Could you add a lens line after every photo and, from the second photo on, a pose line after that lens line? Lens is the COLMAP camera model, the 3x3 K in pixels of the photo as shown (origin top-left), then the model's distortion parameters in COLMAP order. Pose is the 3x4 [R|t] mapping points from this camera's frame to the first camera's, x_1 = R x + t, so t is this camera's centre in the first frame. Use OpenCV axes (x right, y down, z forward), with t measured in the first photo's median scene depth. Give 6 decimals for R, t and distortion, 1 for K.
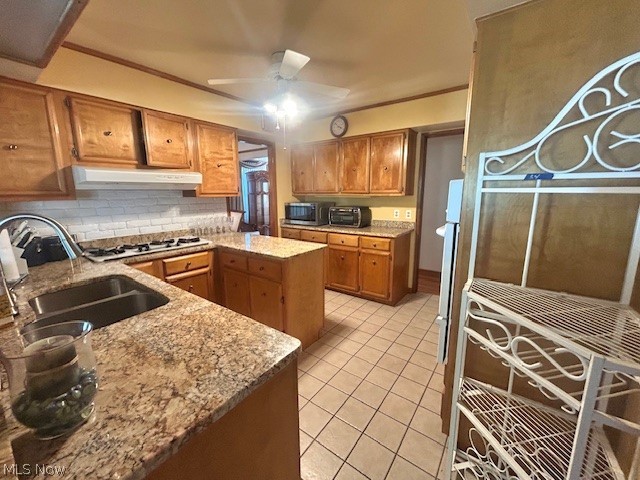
lens RADIAL K [[258.3, 0, 321.3], [0, 258.3, 238.9], [0, 0, 1]] dist [0.001411, 0.000506]
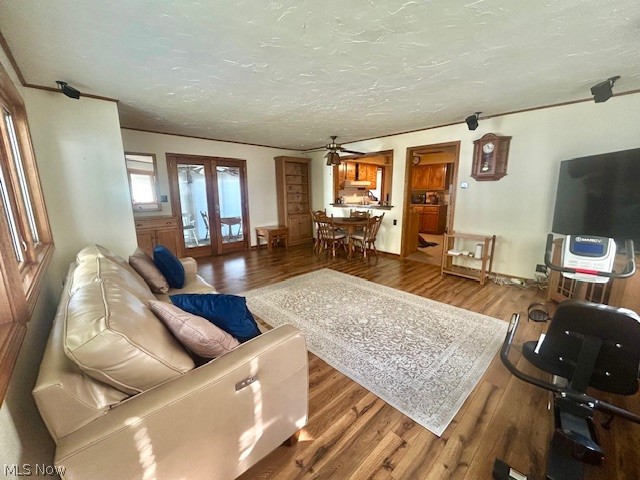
lens RADIAL K [[258.3, 0, 319.4], [0, 258.3, 240.6], [0, 0, 1]] dist [0.001411, 0.000506]
pose [[0.987660, 0.030851, -0.153545, -0.435135], [-0.029951, 0.999518, 0.008174, 0.314147], [0.153723, -0.003474, 0.988108, -1.524055]]
